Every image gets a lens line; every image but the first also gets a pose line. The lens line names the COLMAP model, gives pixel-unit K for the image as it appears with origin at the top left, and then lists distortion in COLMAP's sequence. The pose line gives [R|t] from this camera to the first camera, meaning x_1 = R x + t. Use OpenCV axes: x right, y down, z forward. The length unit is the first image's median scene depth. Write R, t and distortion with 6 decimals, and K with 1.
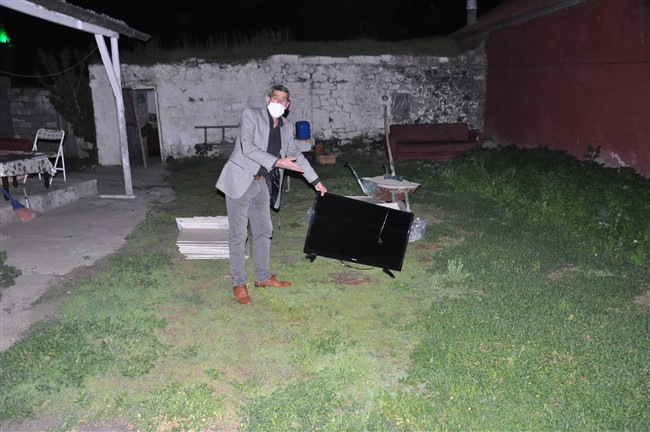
lens RADIAL K [[480.0, 0, 325.0], [0, 480.0, 216.0], [0, 0, 1]] dist [-0.075838, 0.001640]
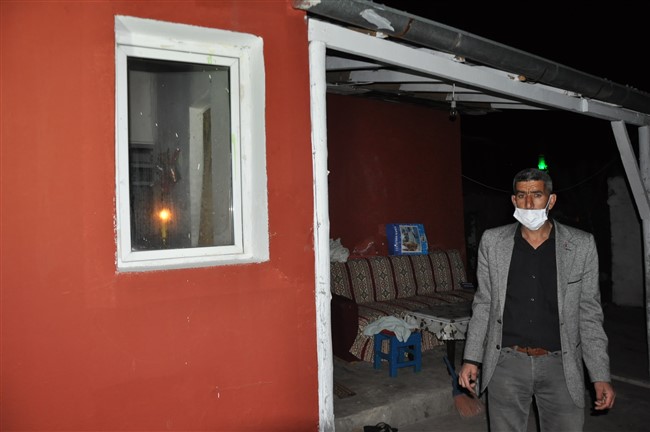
lens RADIAL K [[480.0, 0, 325.0], [0, 480.0, 216.0], [0, 0, 1]] dist [-0.075838, 0.001640]
pose [[0.534091, -0.025871, -0.845031, -0.107383], [-0.181012, 0.972854, -0.144190, -0.066449], [0.825822, 0.229971, 0.514909, 0.237919]]
